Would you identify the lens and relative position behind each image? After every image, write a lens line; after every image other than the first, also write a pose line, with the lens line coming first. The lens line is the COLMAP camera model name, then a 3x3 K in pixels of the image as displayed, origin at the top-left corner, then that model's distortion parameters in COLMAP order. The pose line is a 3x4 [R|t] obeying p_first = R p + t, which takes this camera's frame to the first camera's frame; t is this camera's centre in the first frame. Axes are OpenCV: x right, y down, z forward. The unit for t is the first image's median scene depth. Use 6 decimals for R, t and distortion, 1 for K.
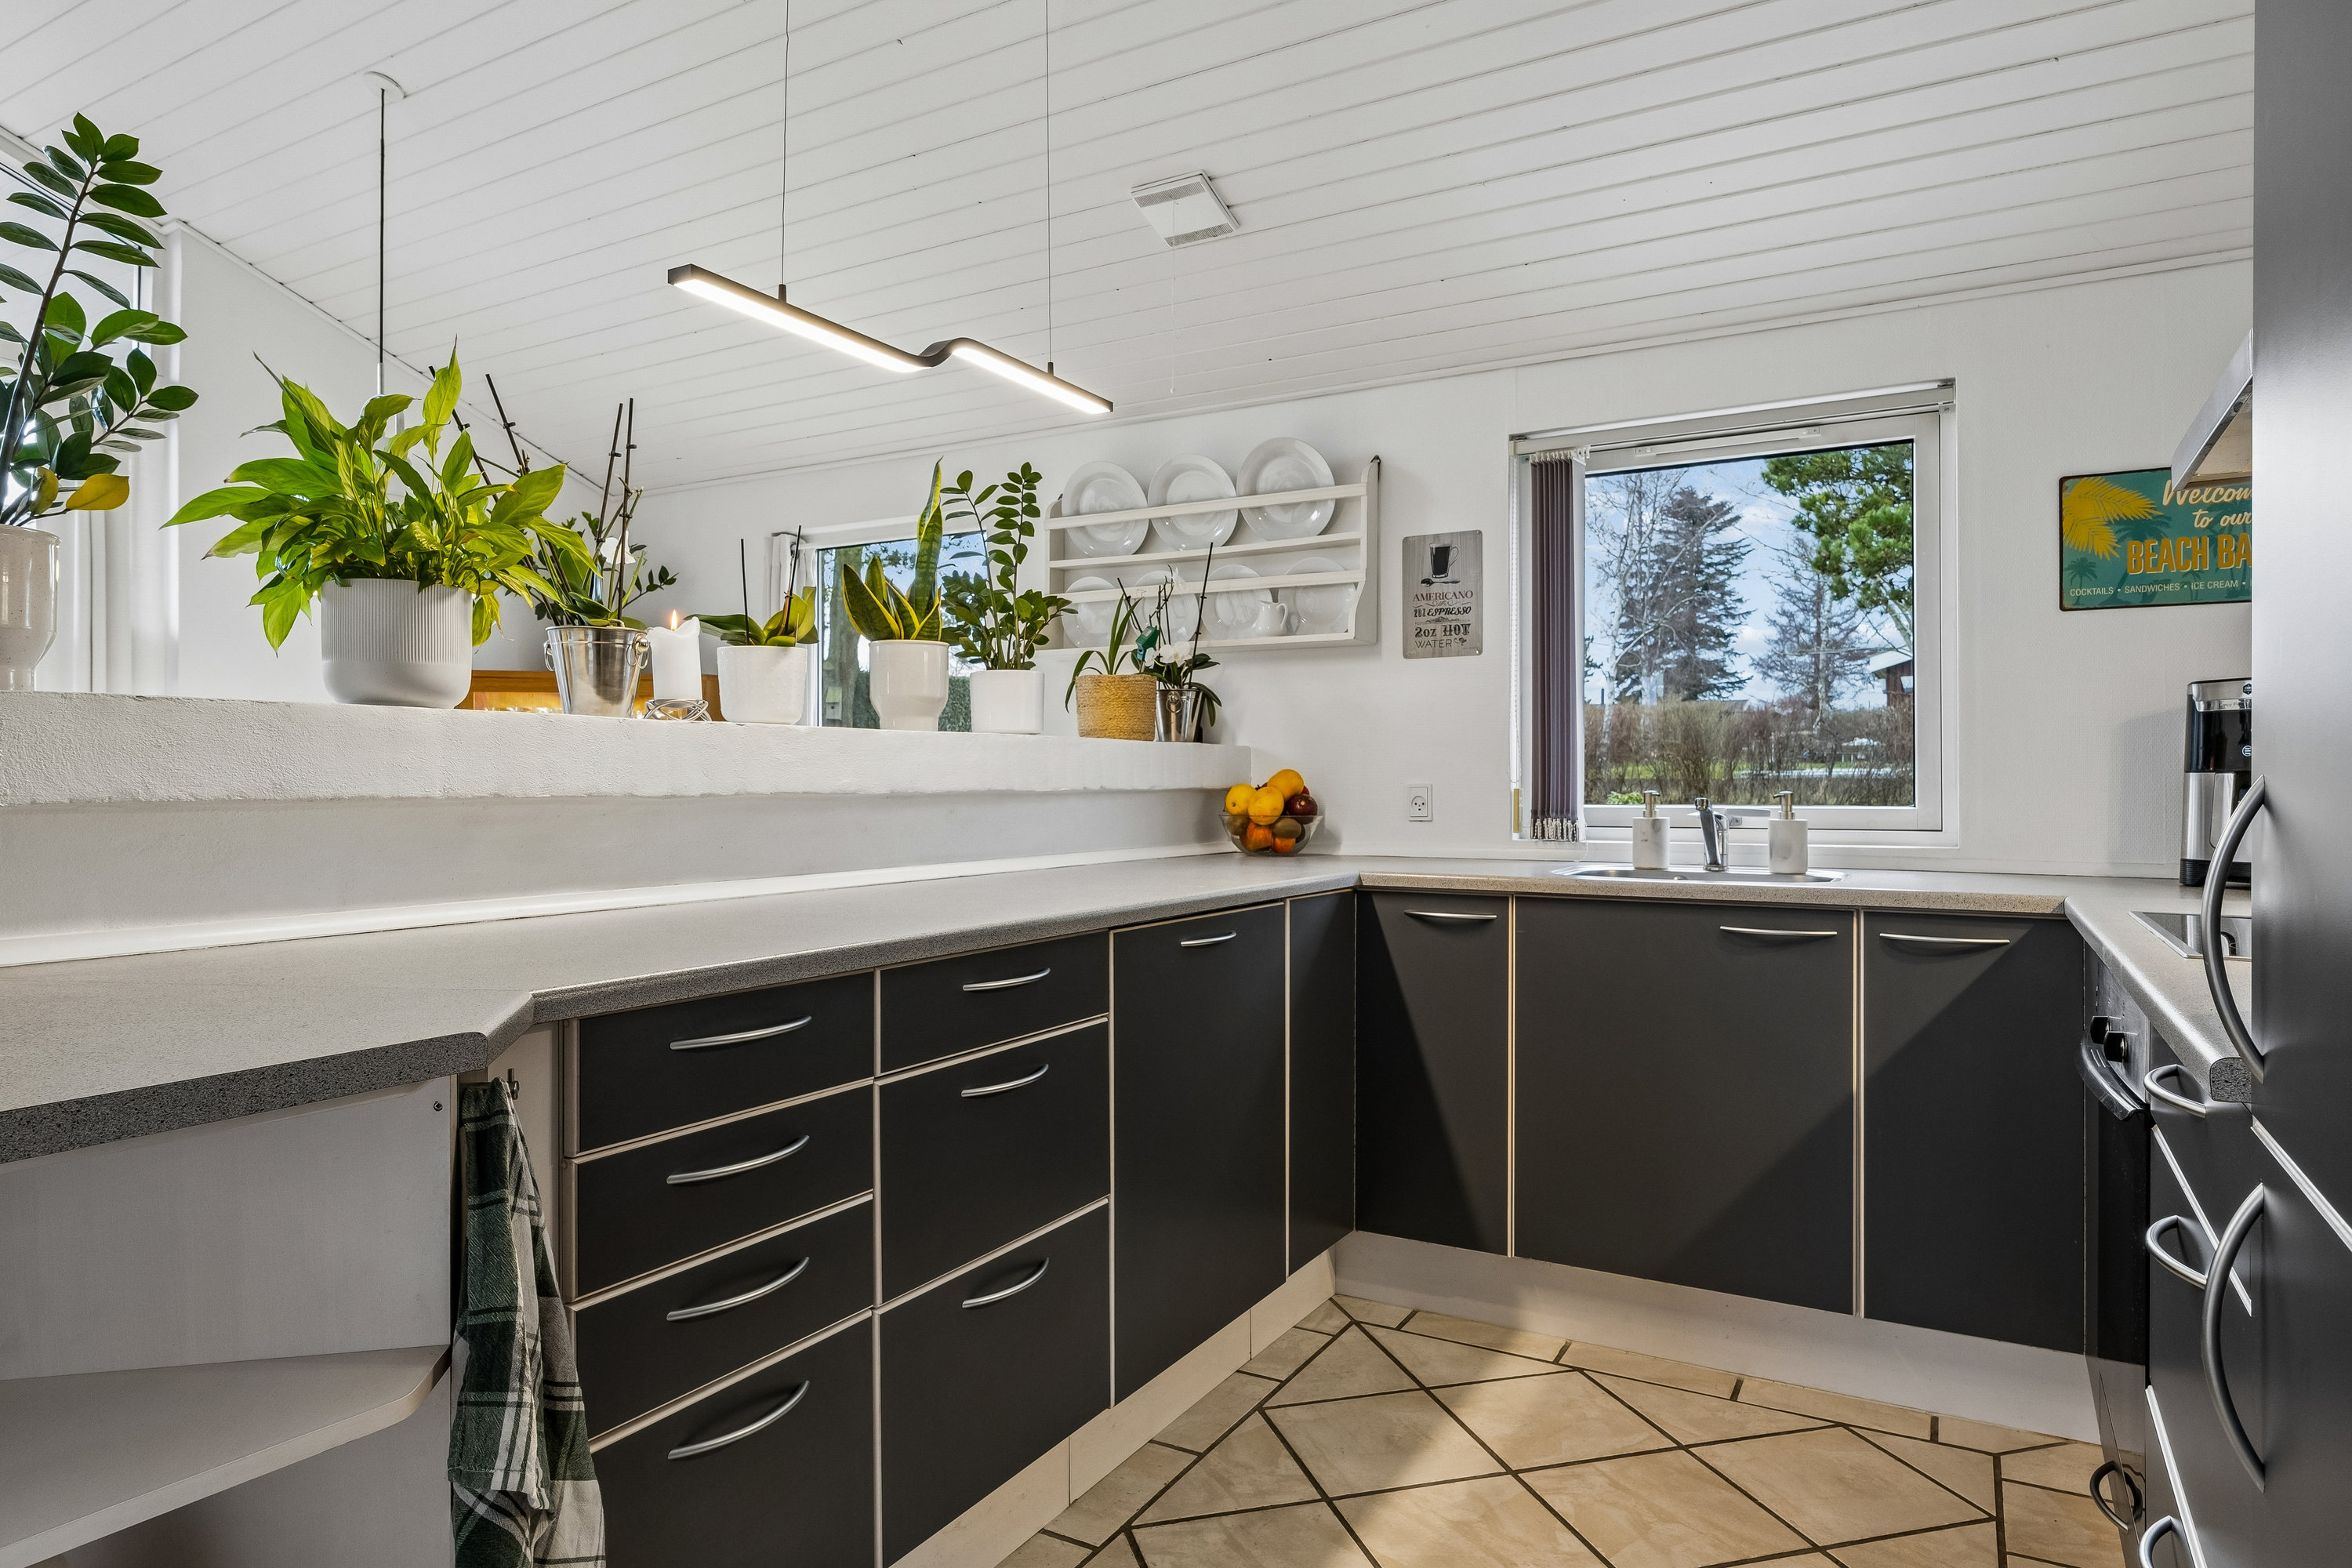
lens RADIAL K [[1383.2, 0, 1176.0], [0, 1383.2, 784.0], [0, 0, 1]] dist [-0.000109, 0.000287]
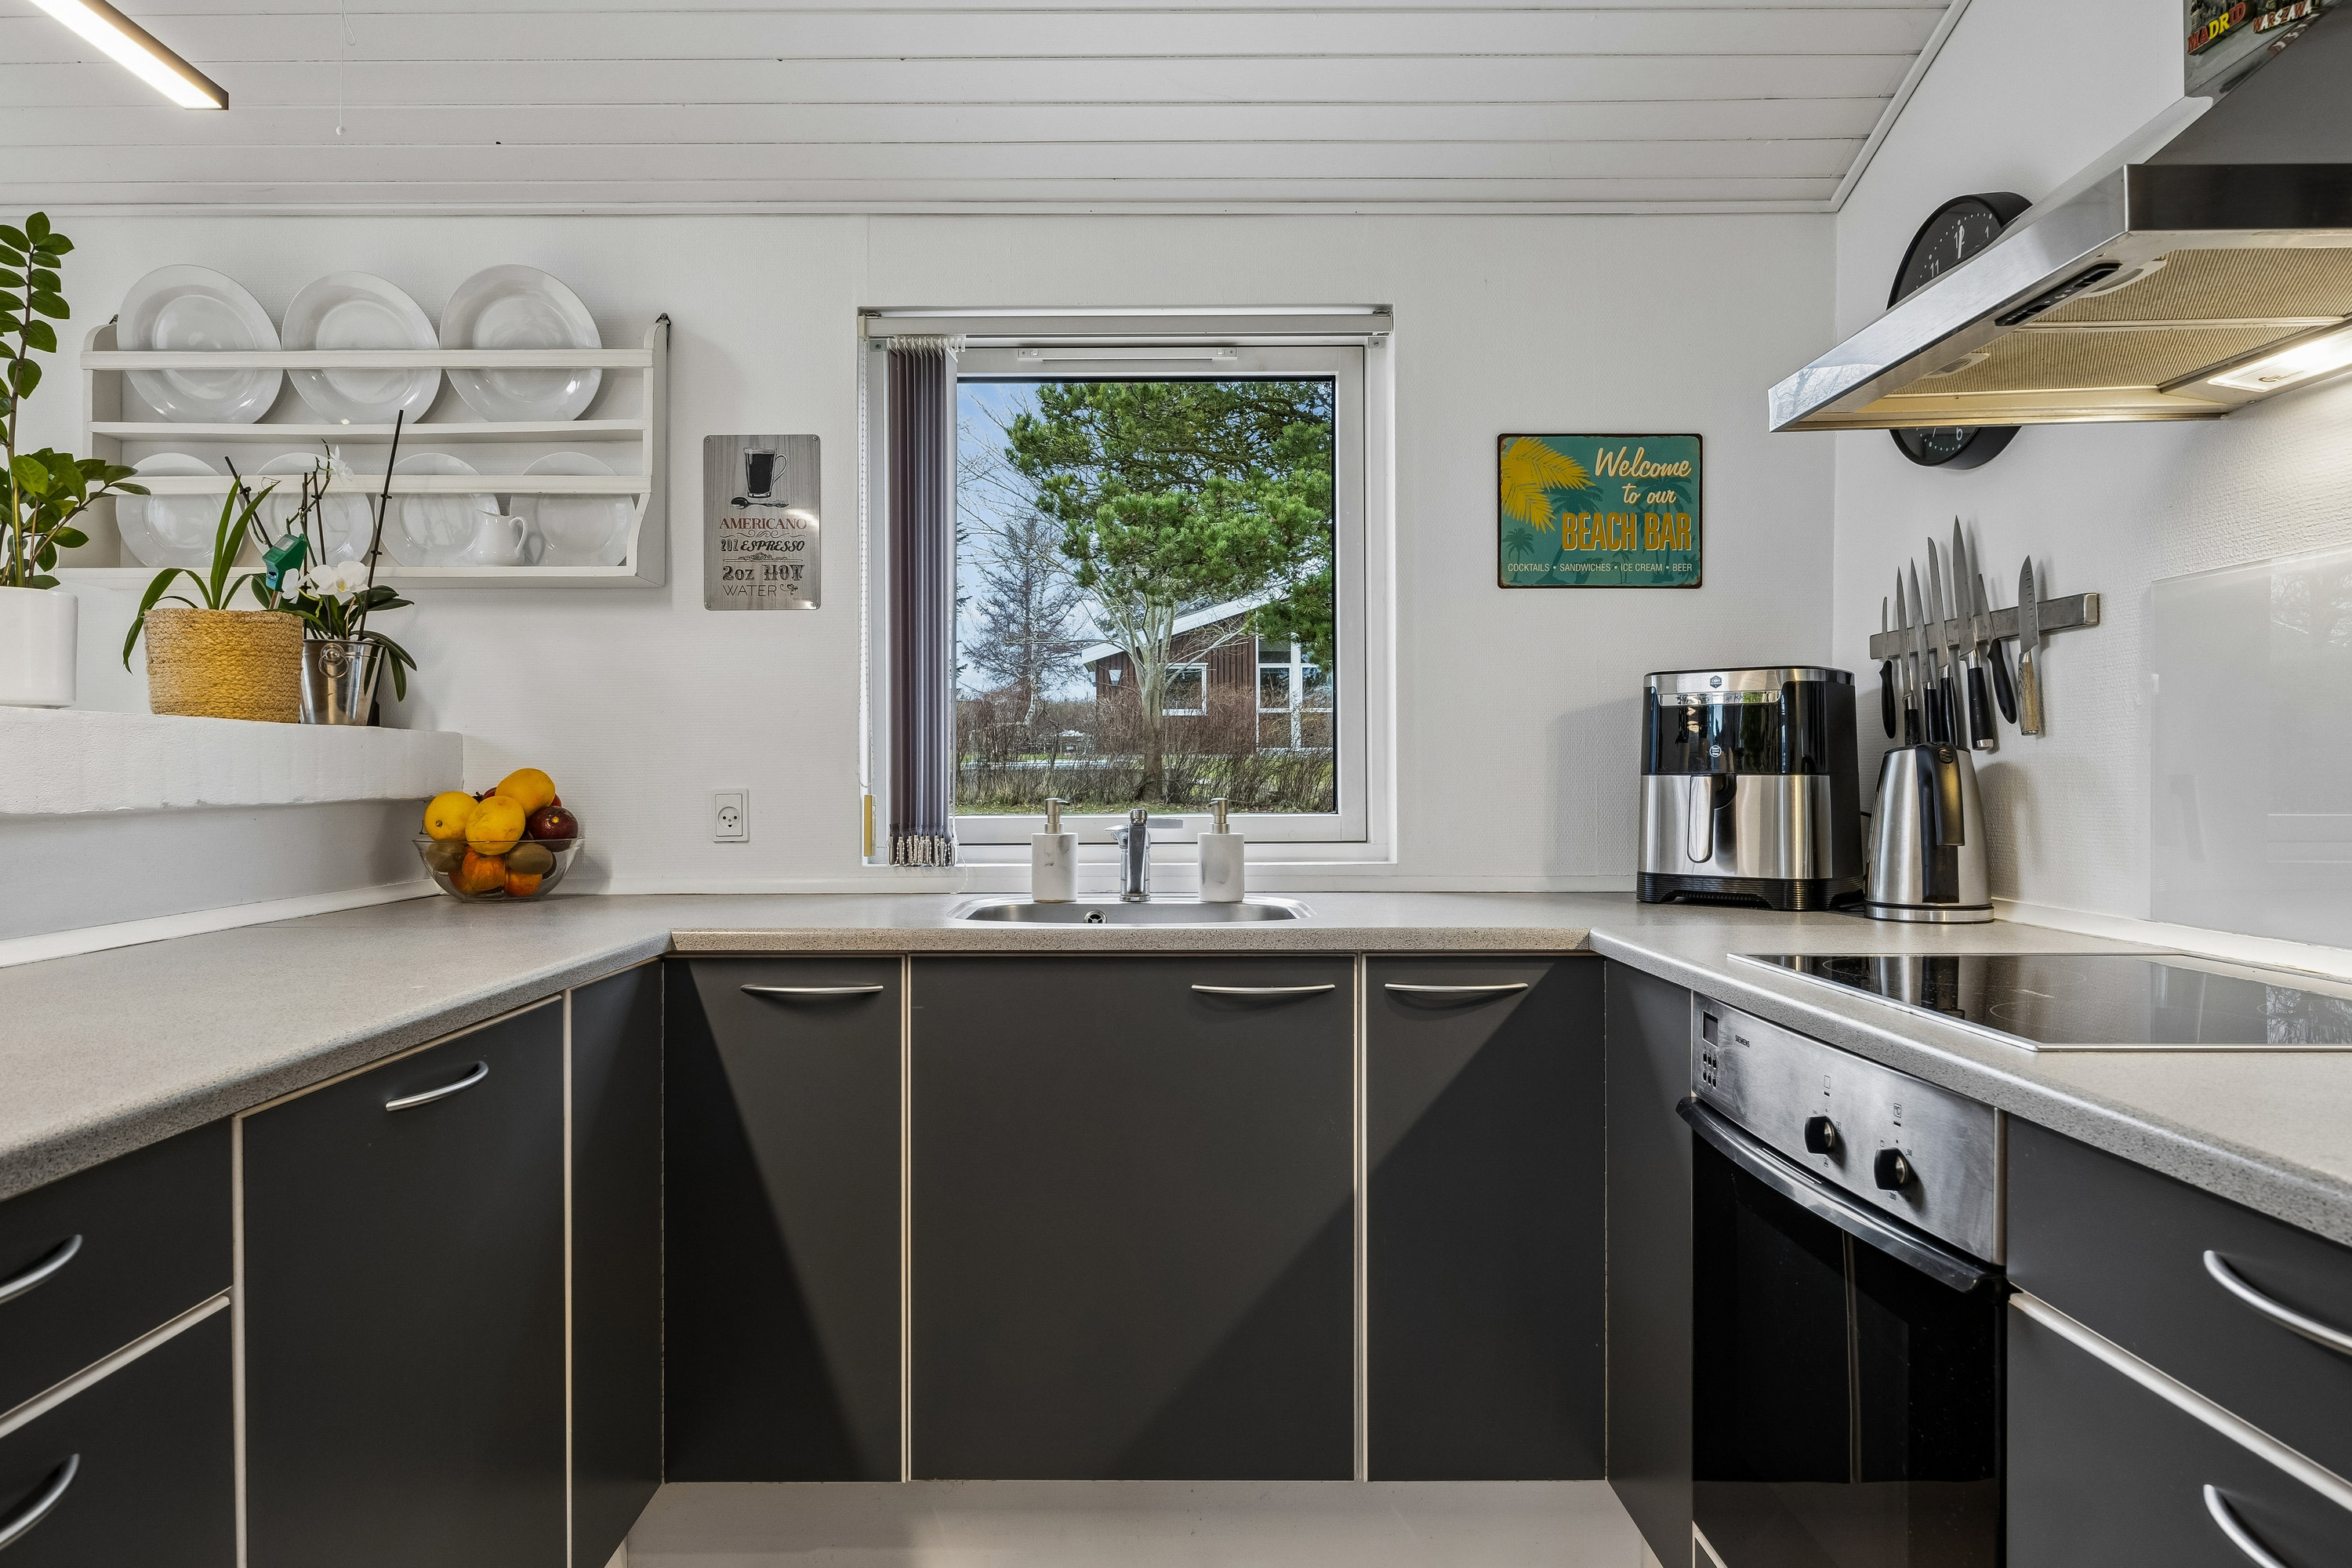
lens RADIAL K [[1499.4, 0, 1137.3], [0, 1499.4, 772.5], [0, 0, 1]] dist [-0.004666, -0.001498]
pose [[0.870289, -0.002524, 0.492535, -0.018988], [0.003354, 0.999994, -0.000801, -0.007440], [-0.492530, 0.002349, 0.870292, 0.242547]]
